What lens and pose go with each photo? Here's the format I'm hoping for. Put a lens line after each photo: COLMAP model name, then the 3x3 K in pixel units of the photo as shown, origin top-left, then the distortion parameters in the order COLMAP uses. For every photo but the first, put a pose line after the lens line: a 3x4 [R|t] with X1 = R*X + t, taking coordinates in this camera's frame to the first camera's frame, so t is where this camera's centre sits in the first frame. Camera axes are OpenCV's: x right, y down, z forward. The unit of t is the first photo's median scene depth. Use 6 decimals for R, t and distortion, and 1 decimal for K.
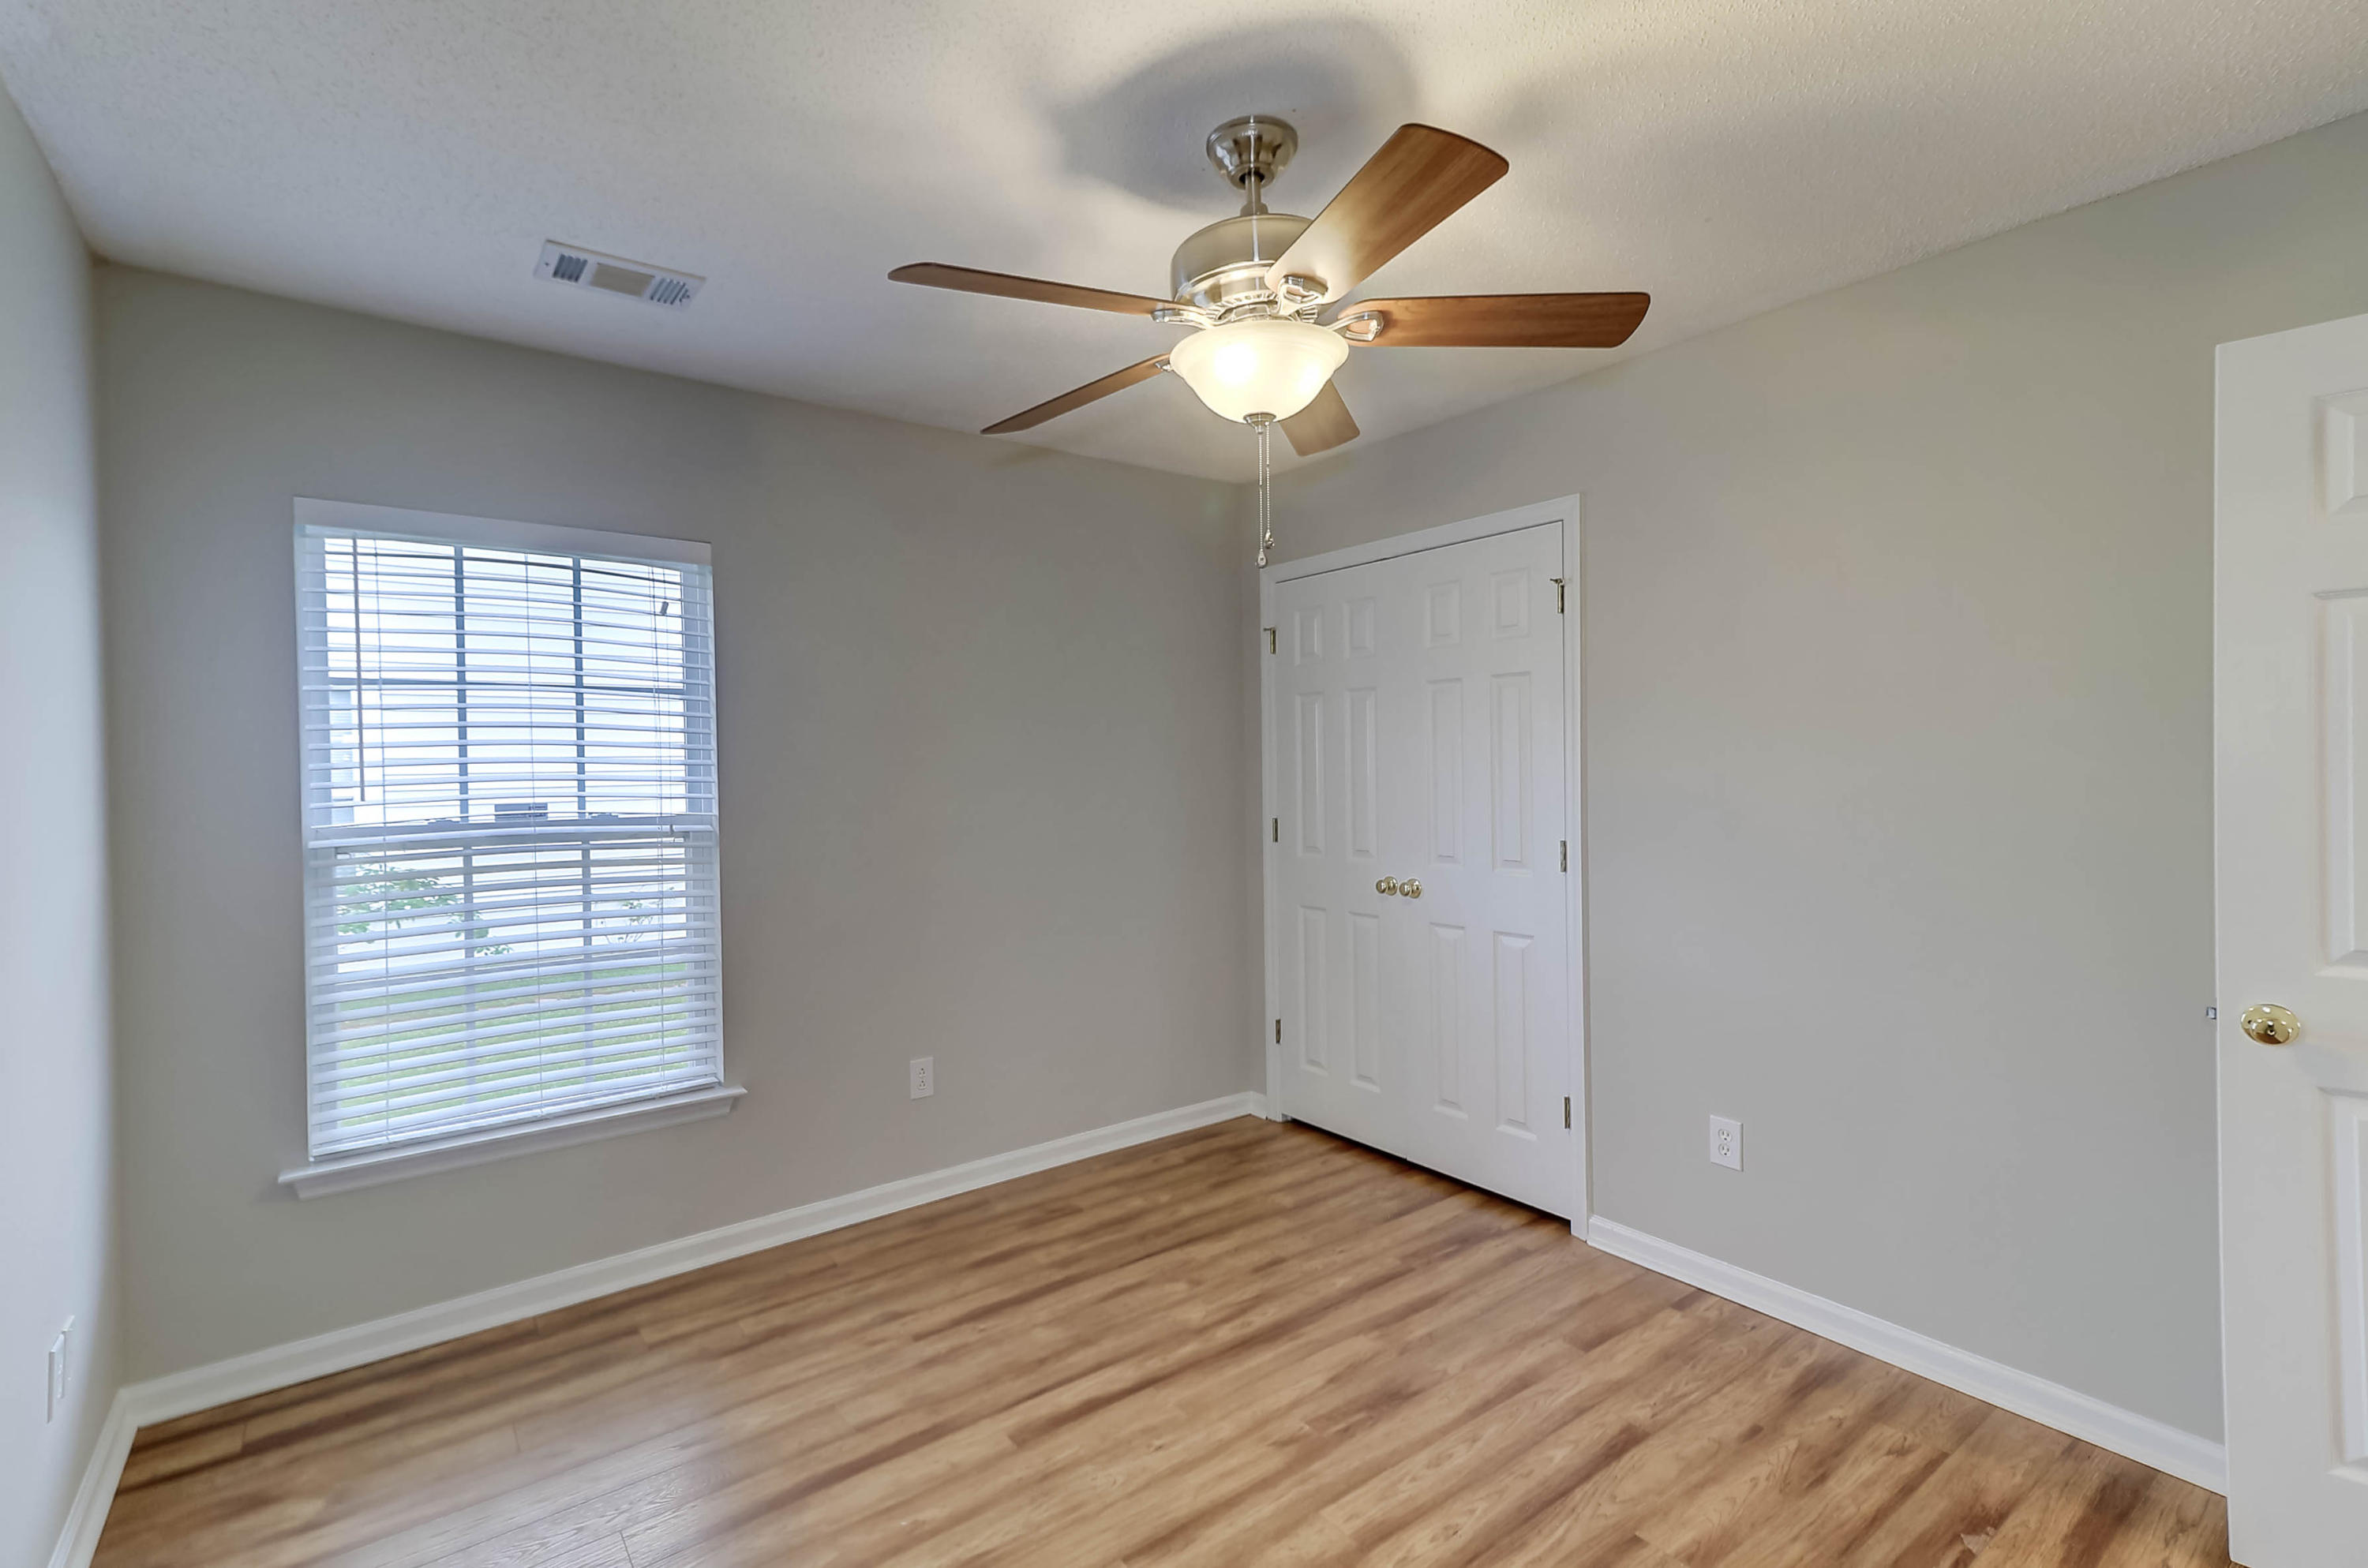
lens RADIAL K [[1073.5, 0, 1174.6], [0, 1073.5, 778.5], [0, 0, 1]] dist [0.027387, -0.000986]
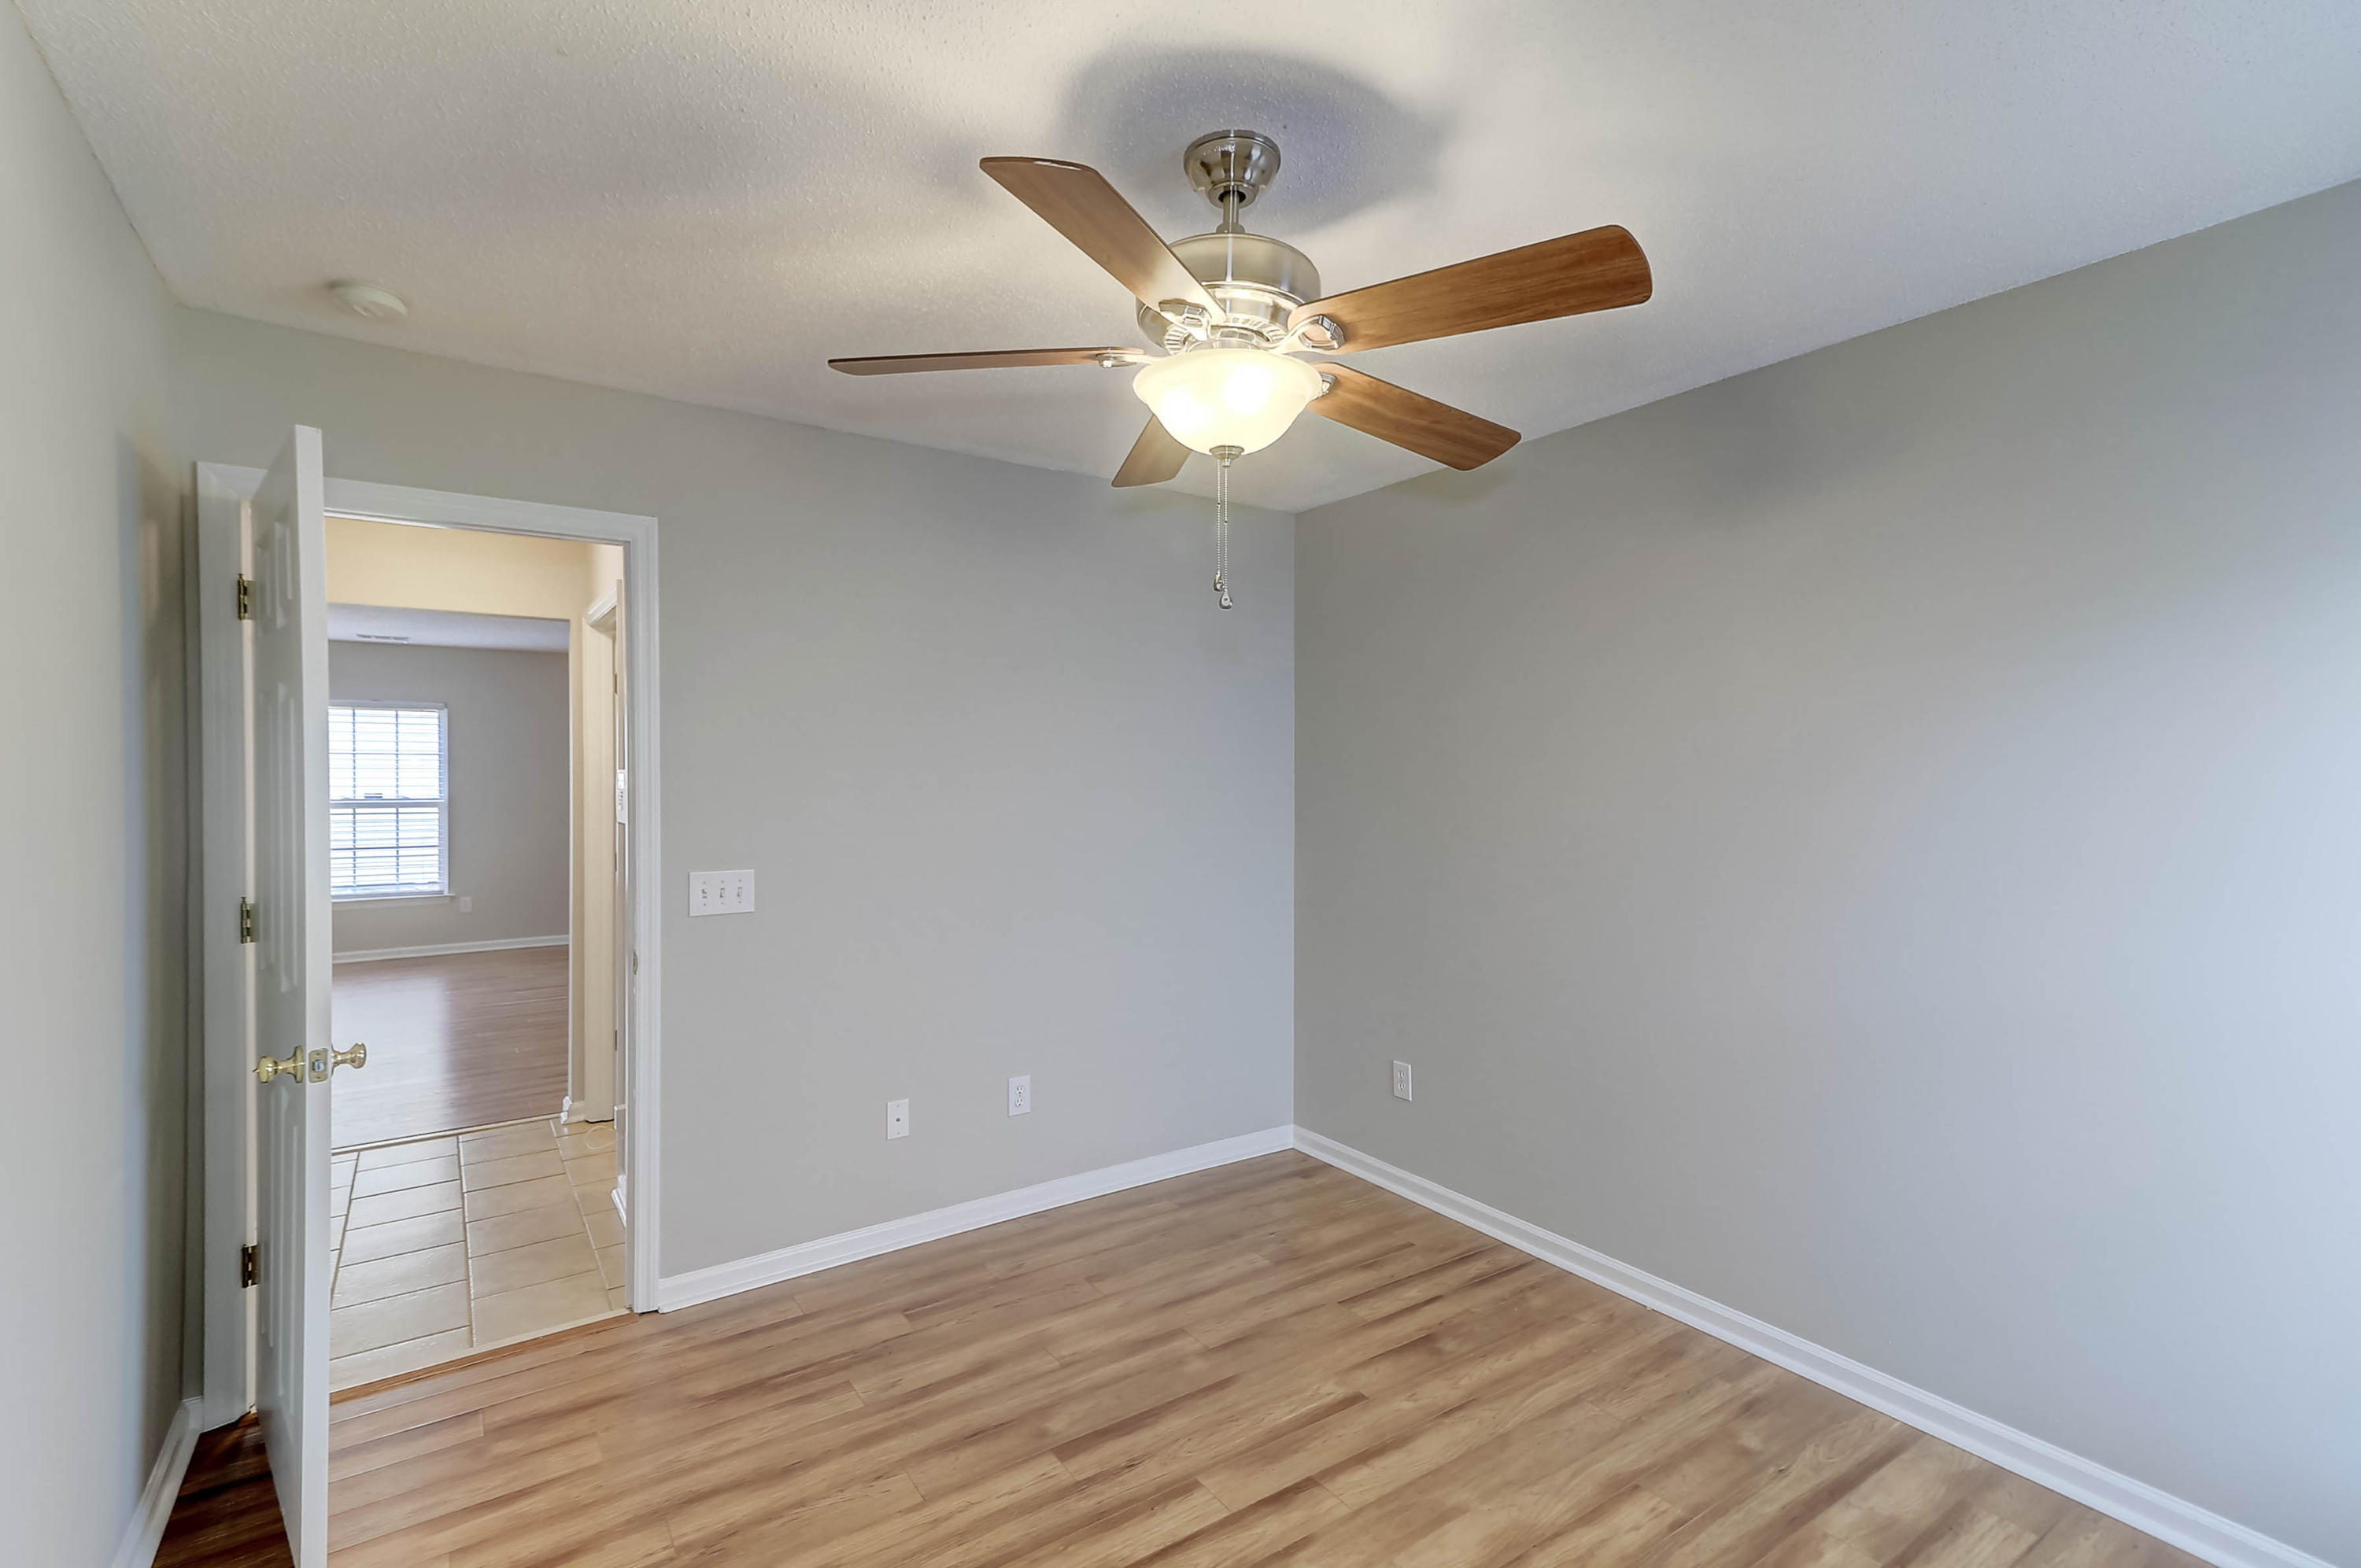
lens RADIAL K [[1070.3, 0, 1171.1], [0, 1070.3, 778.5], [0, 0, 1]] dist [0.027387, -0.000986]
pose [[-0.998172, 0.013079, 0.059001, 0.052185], [0.014419, 0.999646, 0.022349, -0.046990], [-0.058688, 0.023159, -0.998008, 1.336399]]
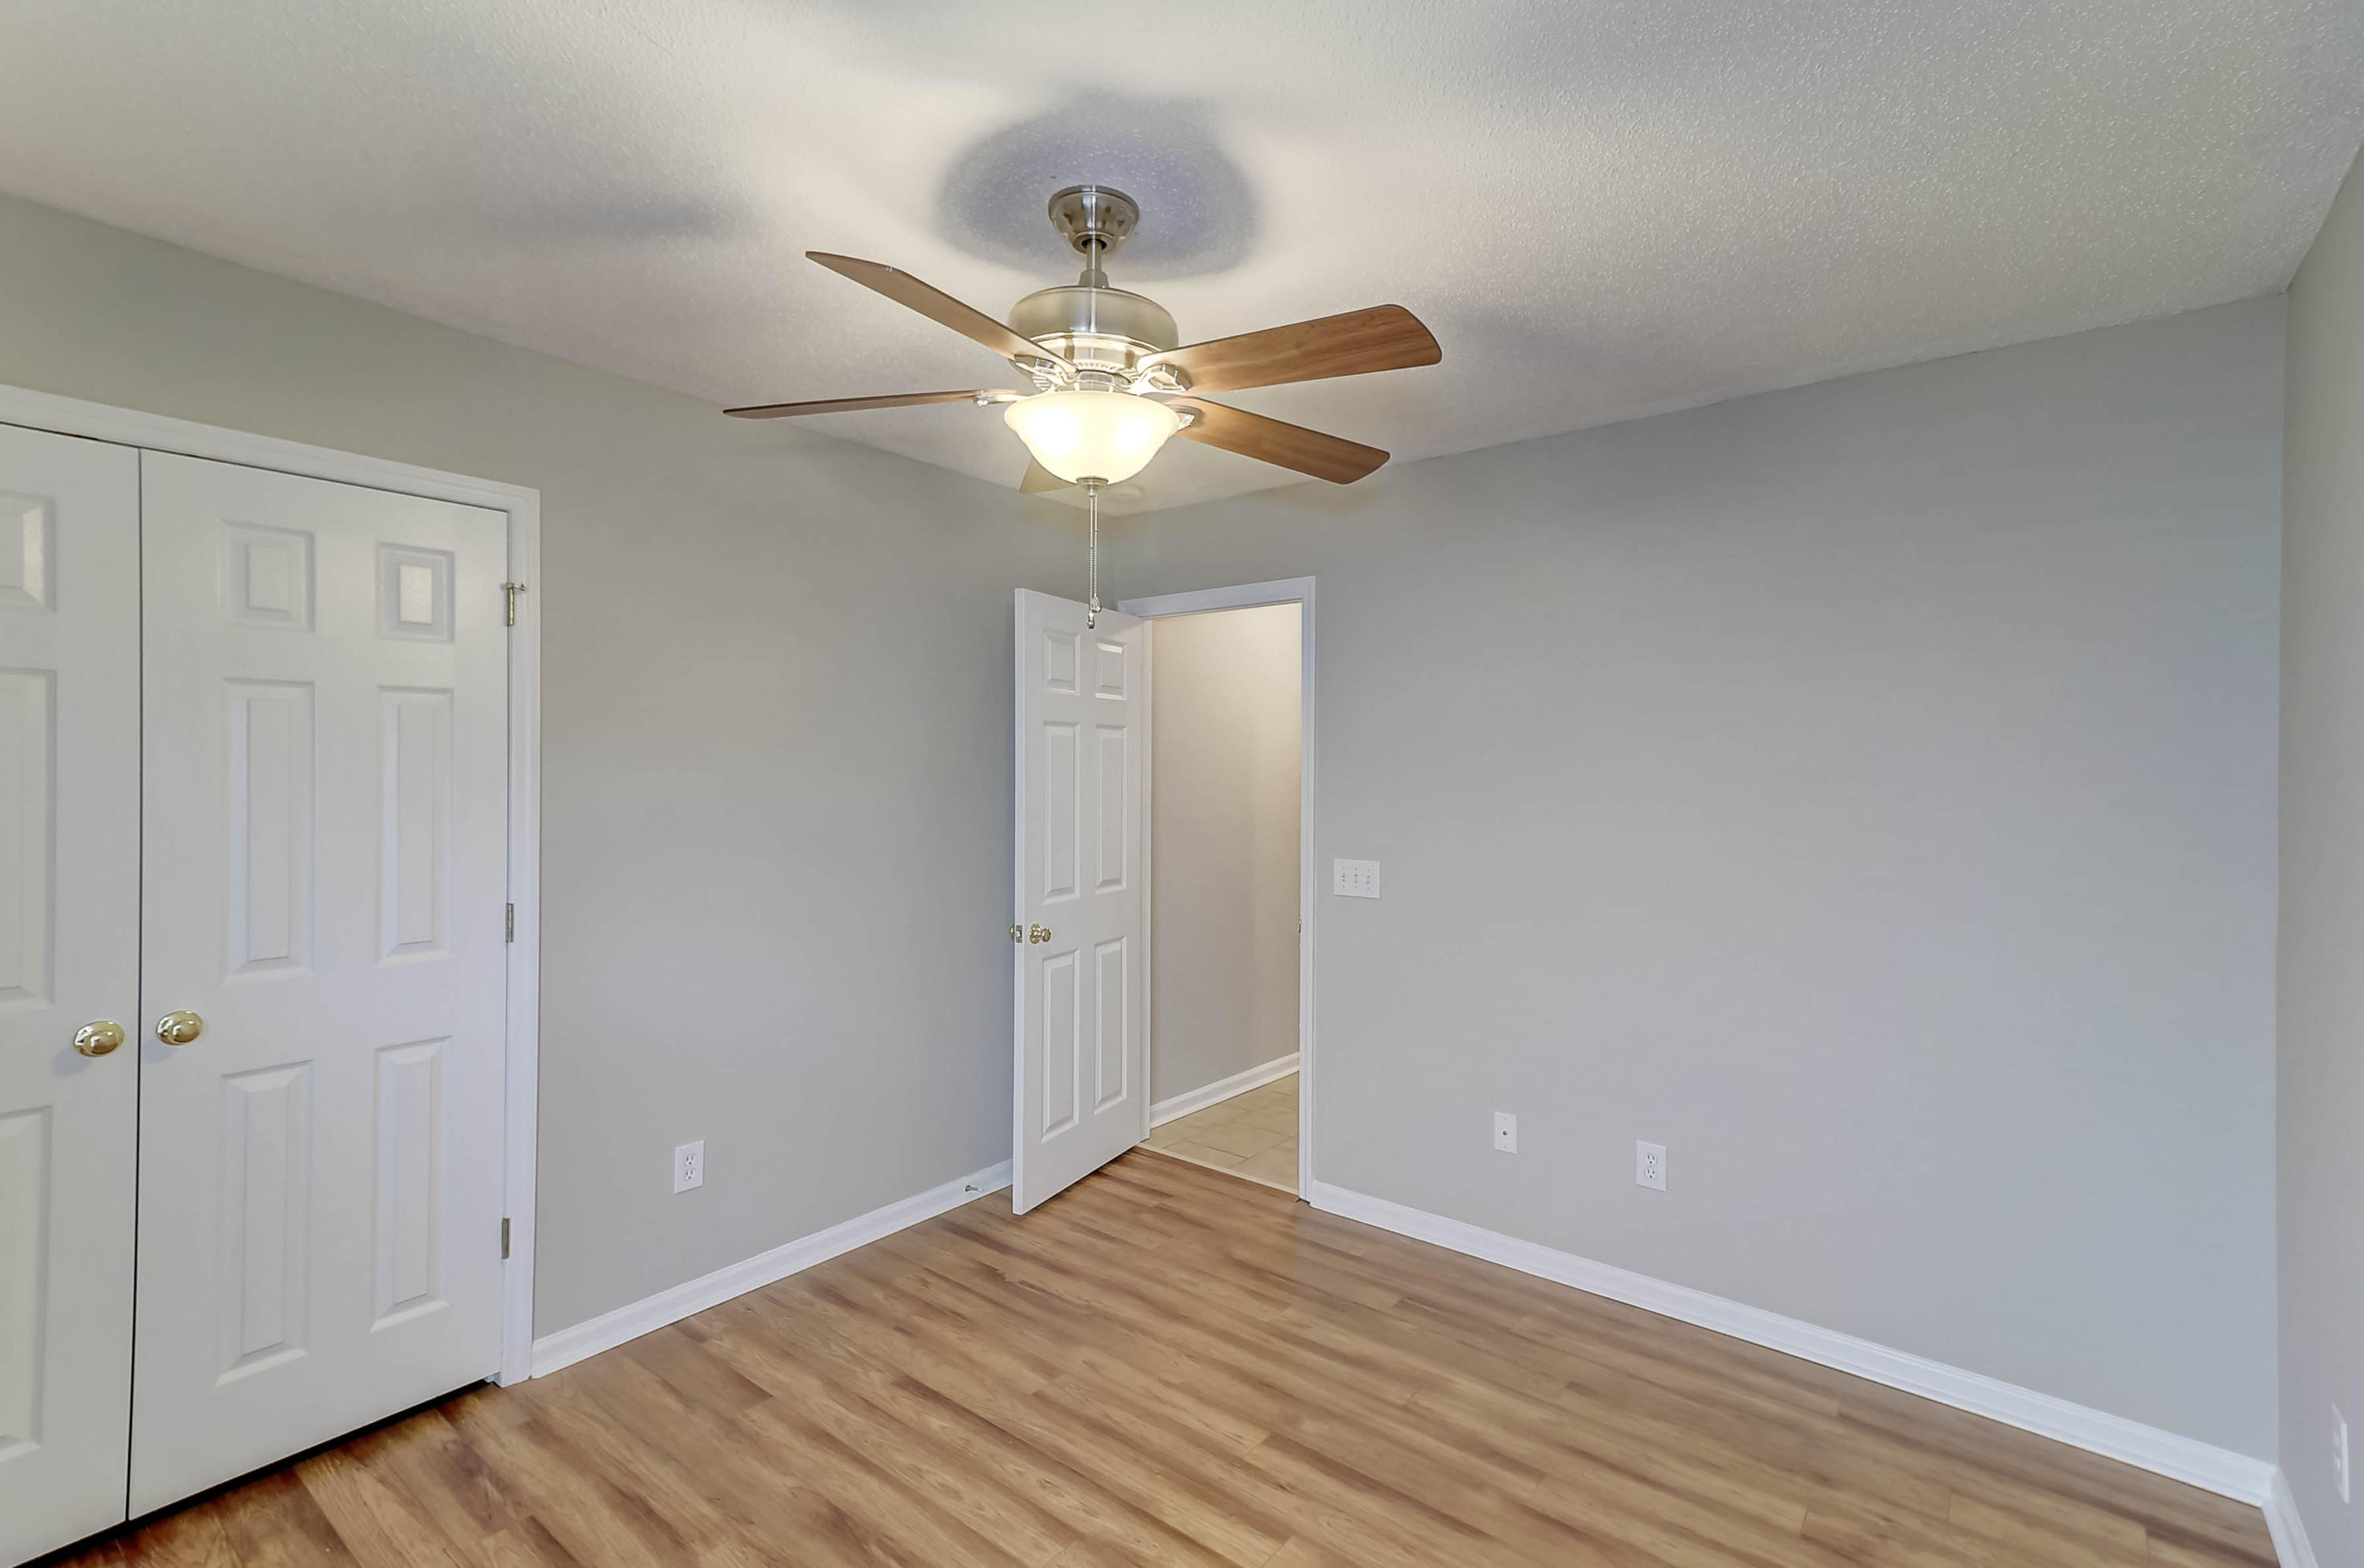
lens RADIAL K [[1071.8, 0, 1172.6], [0, 1071.8, 778.5], [0, 0, 1]] dist [0.027387, -0.000986]
pose [[-0.242816, -0.001055, 0.970072, -0.625622], [0.008648, 0.999957, 0.003252, -0.040235], [-0.970034, 0.009179, -0.242797, 0.803324]]
